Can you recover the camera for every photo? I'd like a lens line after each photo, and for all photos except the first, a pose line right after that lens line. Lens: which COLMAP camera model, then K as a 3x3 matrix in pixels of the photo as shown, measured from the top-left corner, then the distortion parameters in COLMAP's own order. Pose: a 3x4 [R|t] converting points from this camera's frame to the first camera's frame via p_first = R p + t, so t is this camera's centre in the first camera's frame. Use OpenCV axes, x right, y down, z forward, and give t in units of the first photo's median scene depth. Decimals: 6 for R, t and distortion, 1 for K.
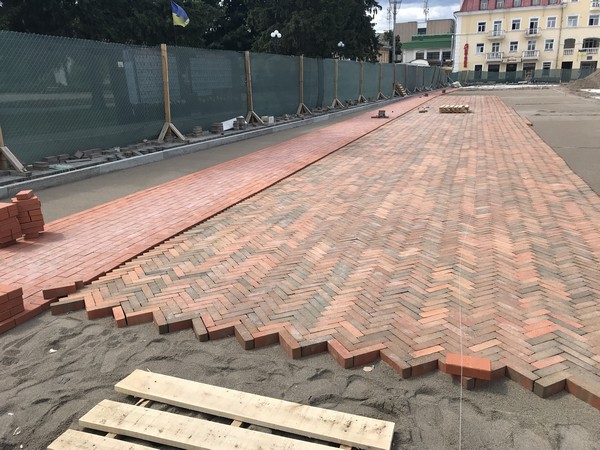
lens RADIAL K [[489.6, 0, 295.7], [0, 489.6, 221.6], [0, 0, 1]] dist [0.045776, -0.050403]
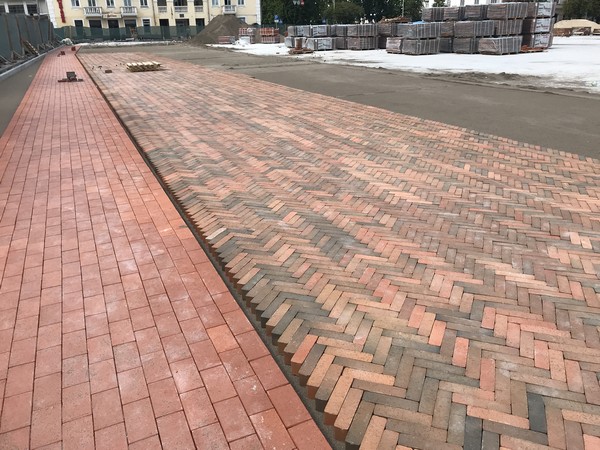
lens RADIAL K [[489.6, 0, 295.7], [0, 489.6, 221.6], [0, 0, 1]] dist [0.045776, -0.050403]
pose [[0.724027, -0.250050, 0.642853, -0.127837], [0.200237, 0.968039, 0.151016, -0.037539], [-0.660068, 0.019383, 0.750956, 0.157180]]
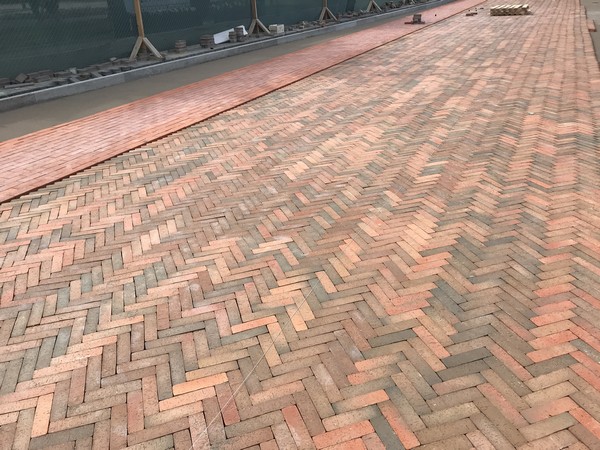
lens RADIAL K [[489.6, 0, 295.7], [0, 489.6, 221.6], [0, 0, 1]] dist [0.045776, -0.050403]
pose [[0.992147, 0.029289, -0.121599, 0.076664], [-0.007511, 0.984393, 0.175823, -0.020411], [0.124851, -0.173529, 0.976883, 0.073319]]
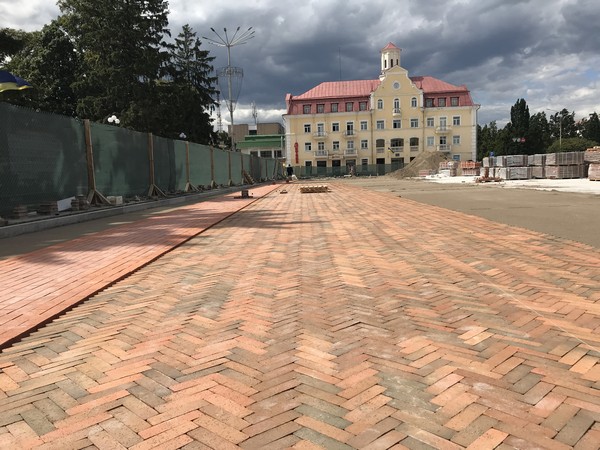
lens RADIAL K [[489.6, 0, 295.7], [0, 489.6, 221.6], [0, 0, 1]] dist [0.045776, -0.050403]
pose [[0.947238, -0.040992, 0.317899, -0.027845], [0.101248, 0.979274, -0.175415, 0.003350], [-0.304119, 0.198346, 0.931756, 0.116014]]
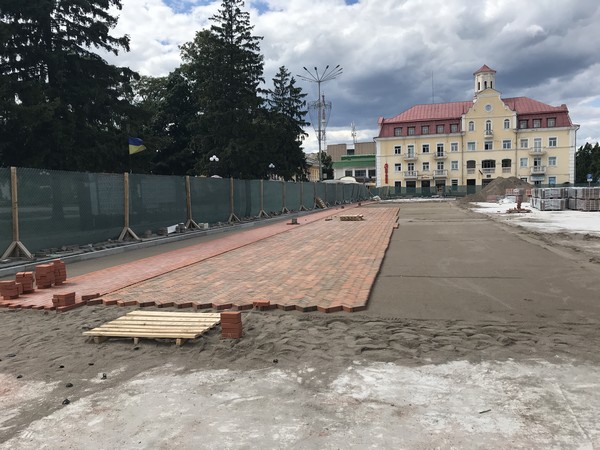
lens RADIAL K [[489.6, 0, 295.7], [0, 489.6, 221.6], [0, 0, 1]] dist [0.045776, -0.050403]
pose [[0.993418, -0.007277, 0.114318, 0.030502], [0.032344, 0.975191, -0.218991, 0.058901], [-0.109888, 0.221247, 0.969007, -0.227485]]
